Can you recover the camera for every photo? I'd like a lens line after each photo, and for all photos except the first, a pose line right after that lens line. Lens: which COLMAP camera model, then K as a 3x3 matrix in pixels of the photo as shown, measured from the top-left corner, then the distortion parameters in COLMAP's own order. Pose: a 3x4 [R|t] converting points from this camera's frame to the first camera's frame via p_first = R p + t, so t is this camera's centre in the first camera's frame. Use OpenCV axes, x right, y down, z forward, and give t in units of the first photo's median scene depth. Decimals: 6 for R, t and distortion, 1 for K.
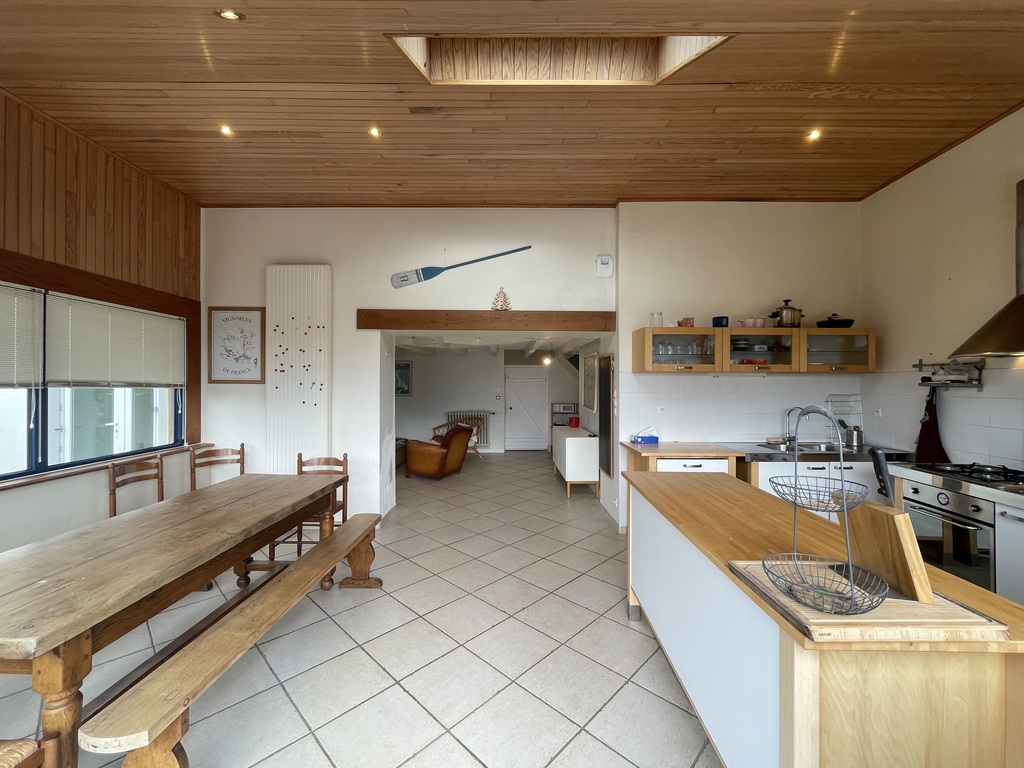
lens RADIAL K [[417.5, 0, 512.0], [0, 417.5, 384.0], [0, 0, 1]] dist [-0.000018, 0.000198]
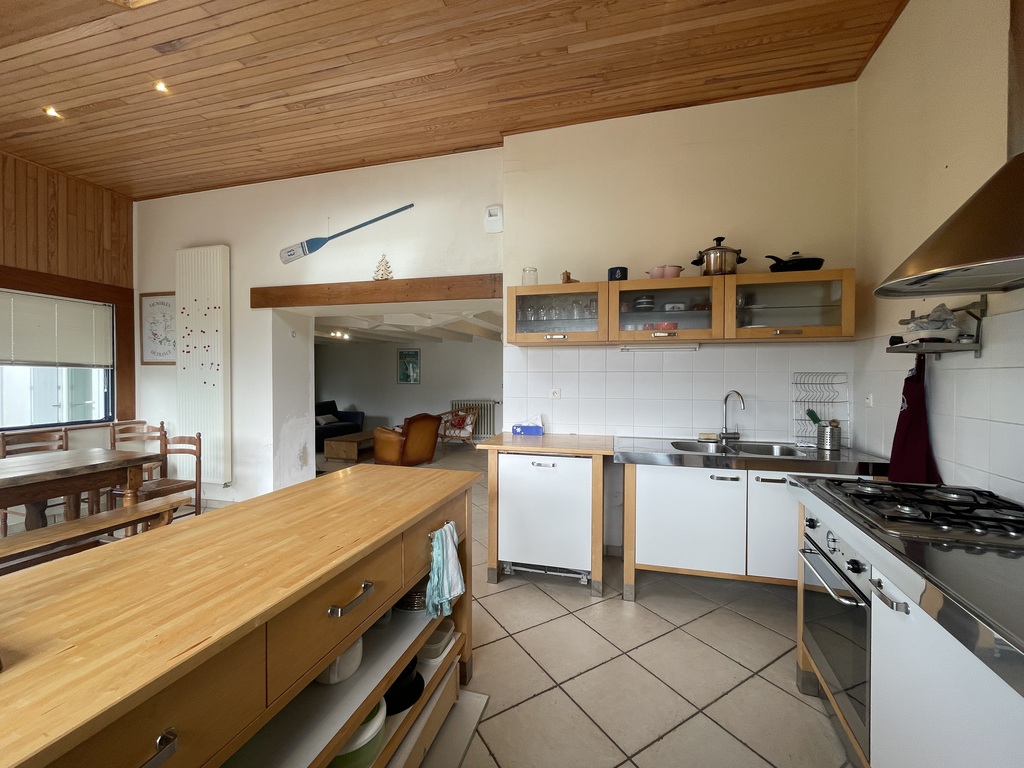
lens RADIAL K [[416.3, 0, 512.0], [0, 416.3, 384.0], [0, 0, 1]] dist [-0.001842, -0.000264]
pose [[0.964442, 0.003666, -0.264268, 0.507716], [-0.000411, 0.999923, 0.012374, 0.035881], [0.264293, -0.011825, 0.964370, 0.229475]]
